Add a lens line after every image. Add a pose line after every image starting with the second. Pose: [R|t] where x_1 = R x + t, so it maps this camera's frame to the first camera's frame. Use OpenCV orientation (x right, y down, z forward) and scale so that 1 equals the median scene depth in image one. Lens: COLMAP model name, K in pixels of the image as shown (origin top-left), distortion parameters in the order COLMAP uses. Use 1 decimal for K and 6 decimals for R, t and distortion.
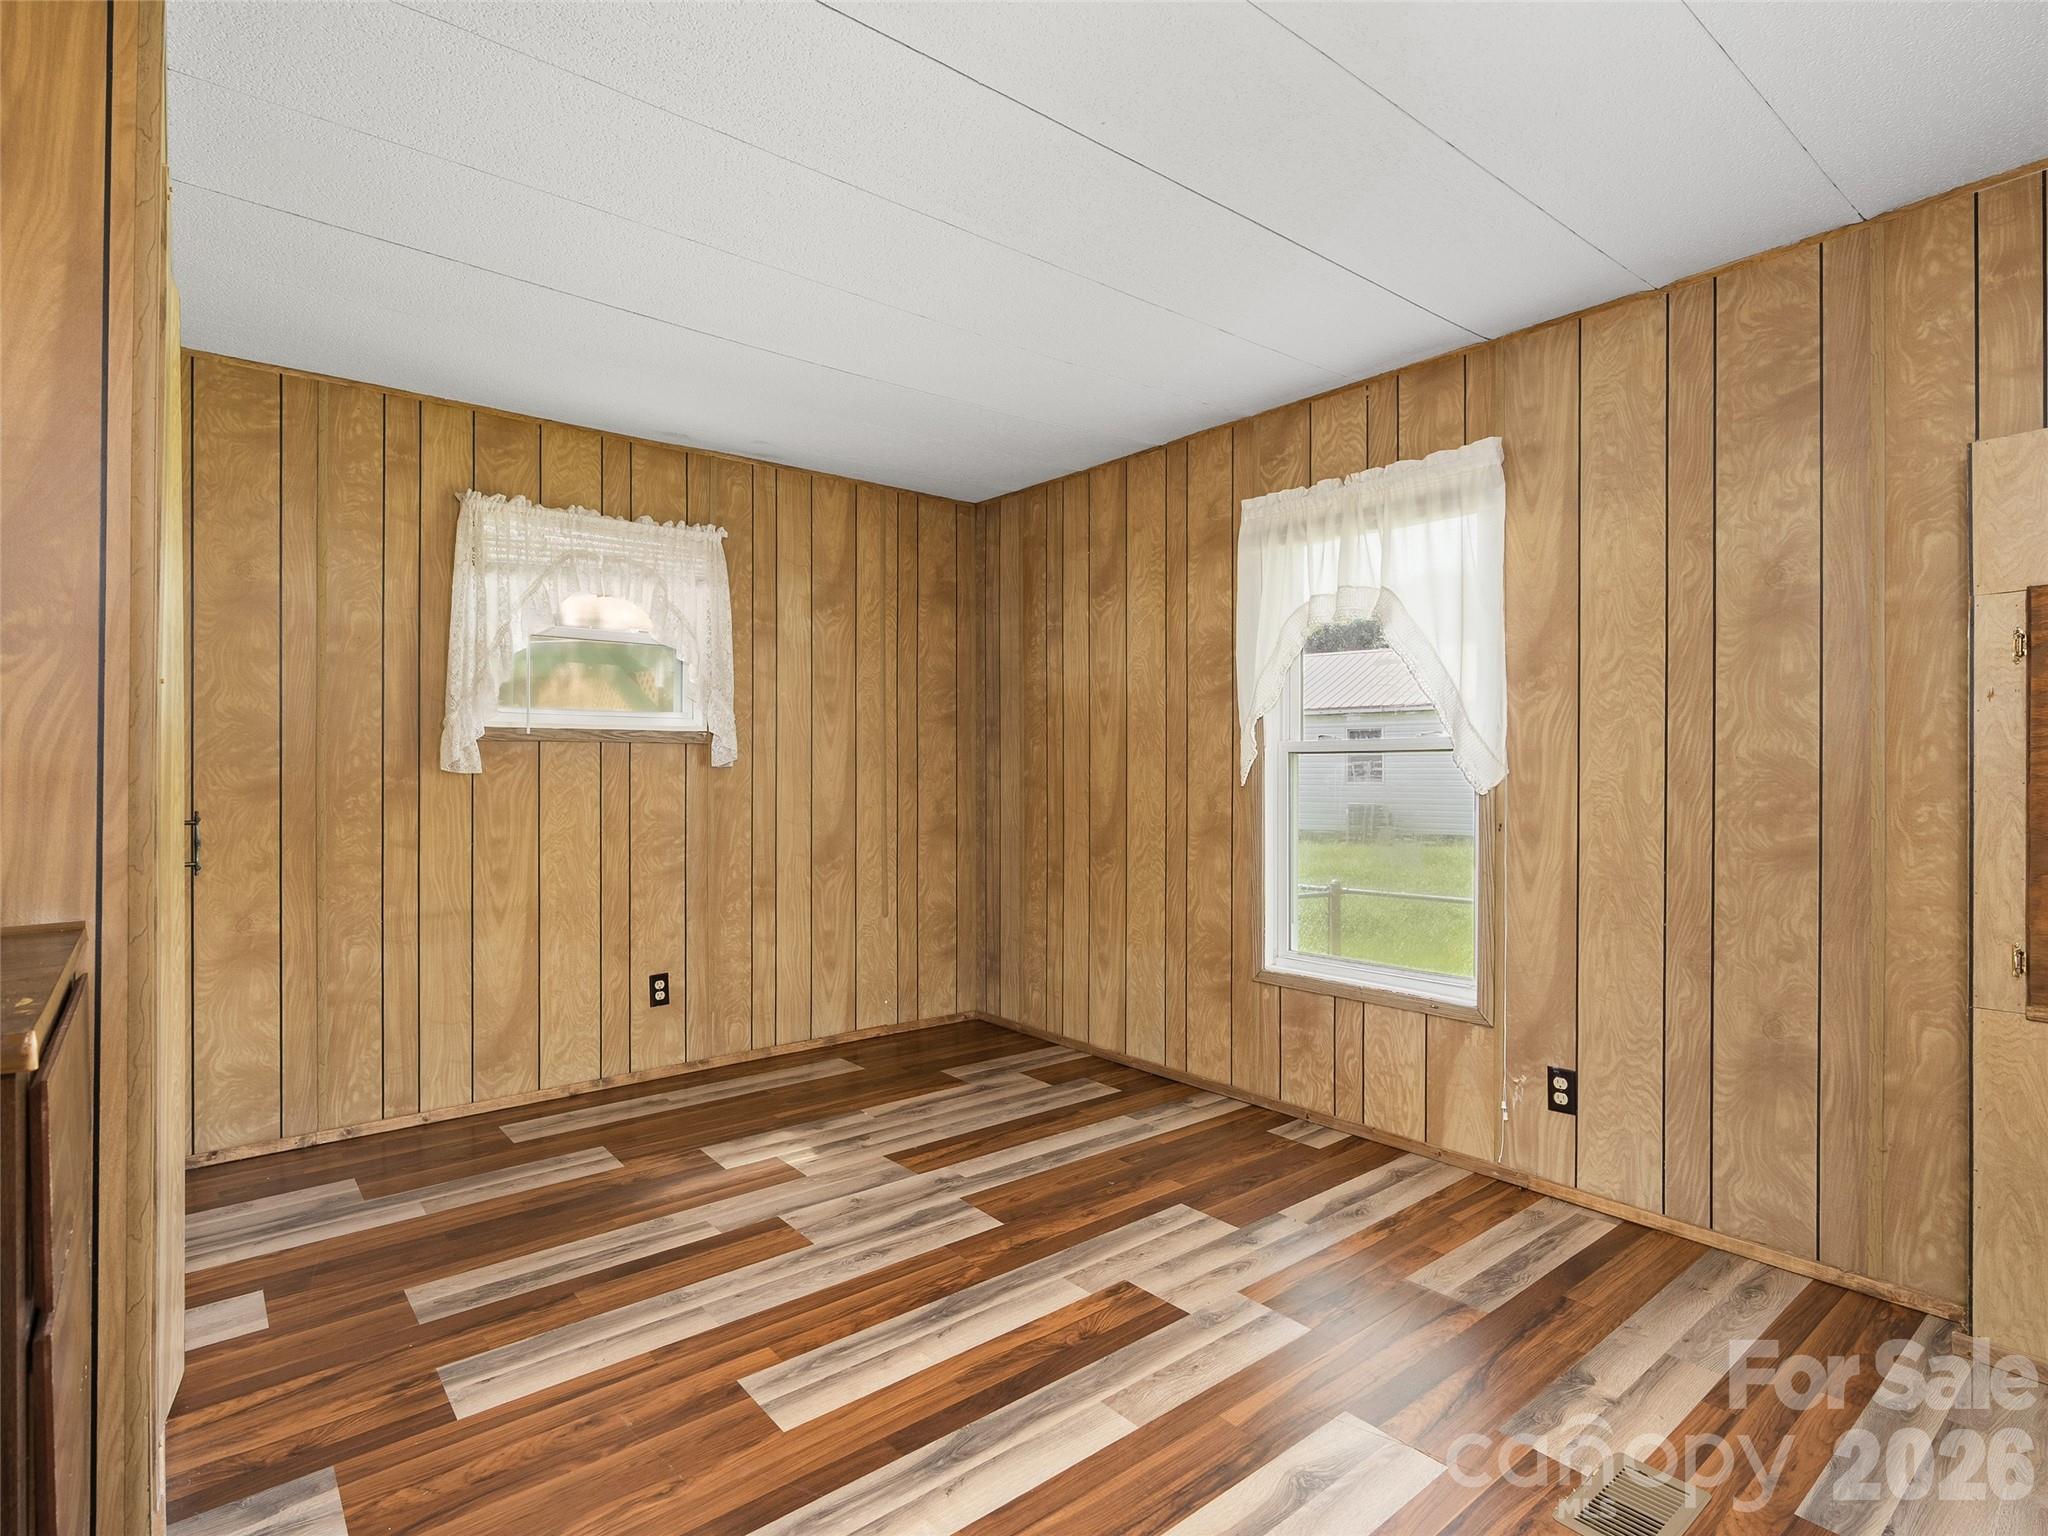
lens RADIAL K [[1036.7, 0, 1027.1], [0, 1036.7, 768.9], [0, 0, 1]] dist [-0.010292, 0.002886]
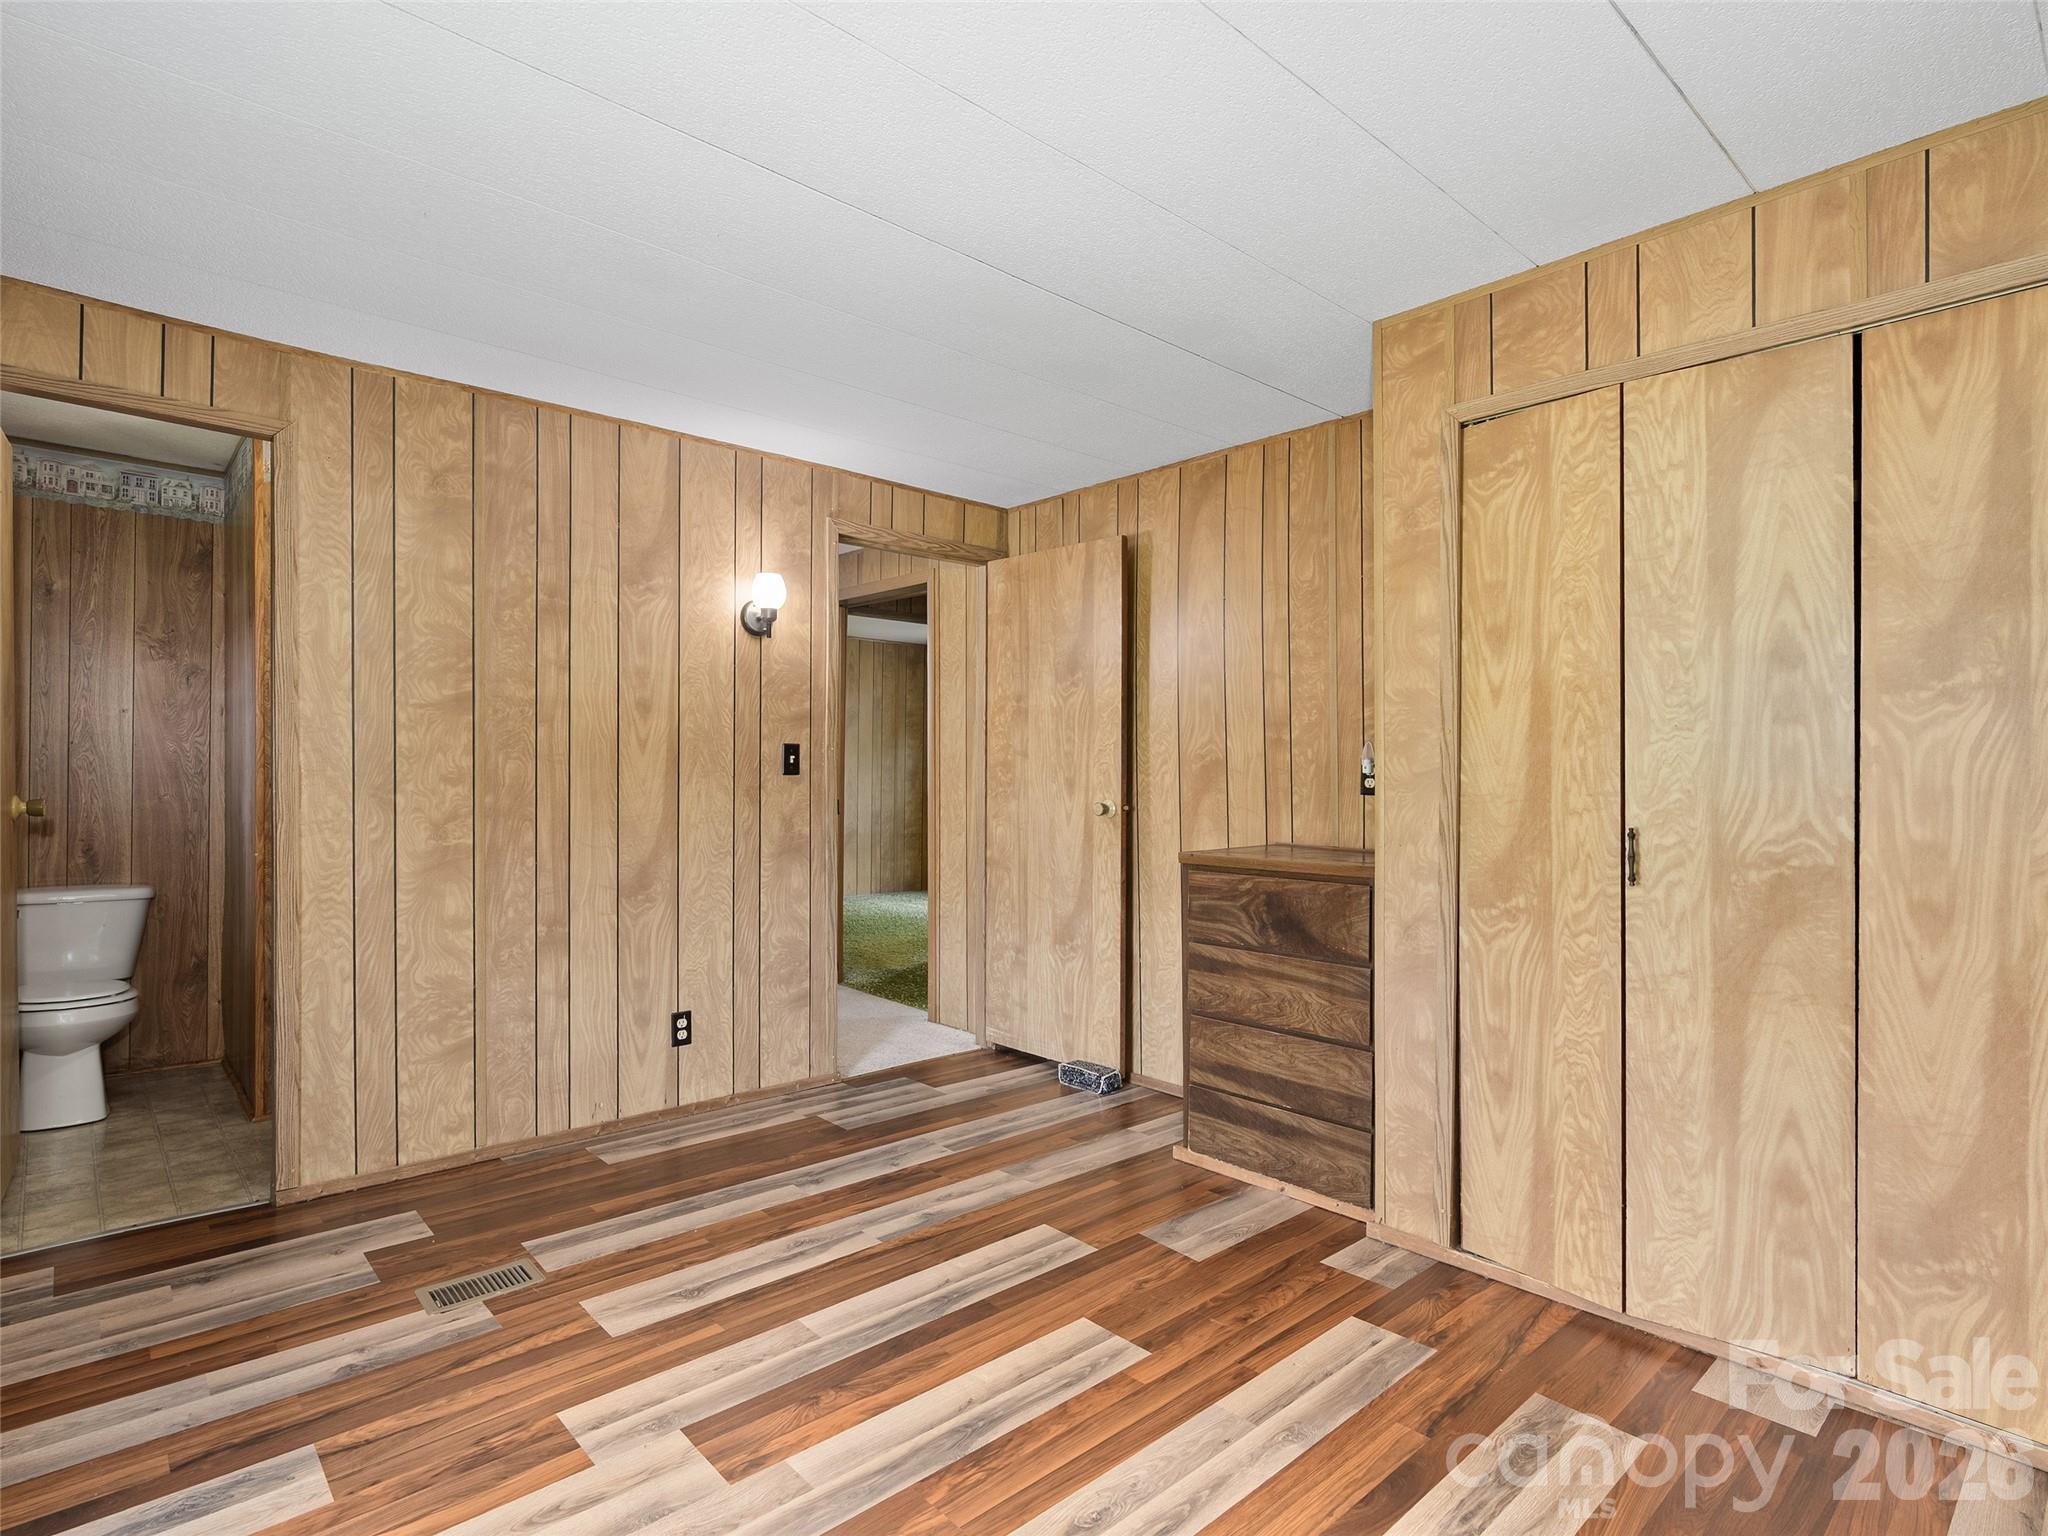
lens RADIAL K [[1036.7, 0, 1012.0], [0, 1036.7, 776.5], [0, 0, 1]] dist [-0.010292, 0.002886]
pose [[-0.999134, -0.002098, -0.041554, -0.082106], [-0.001907, 0.999987, -0.004626, -0.006201], [0.041563, -0.004543, -0.999126, 1.929662]]
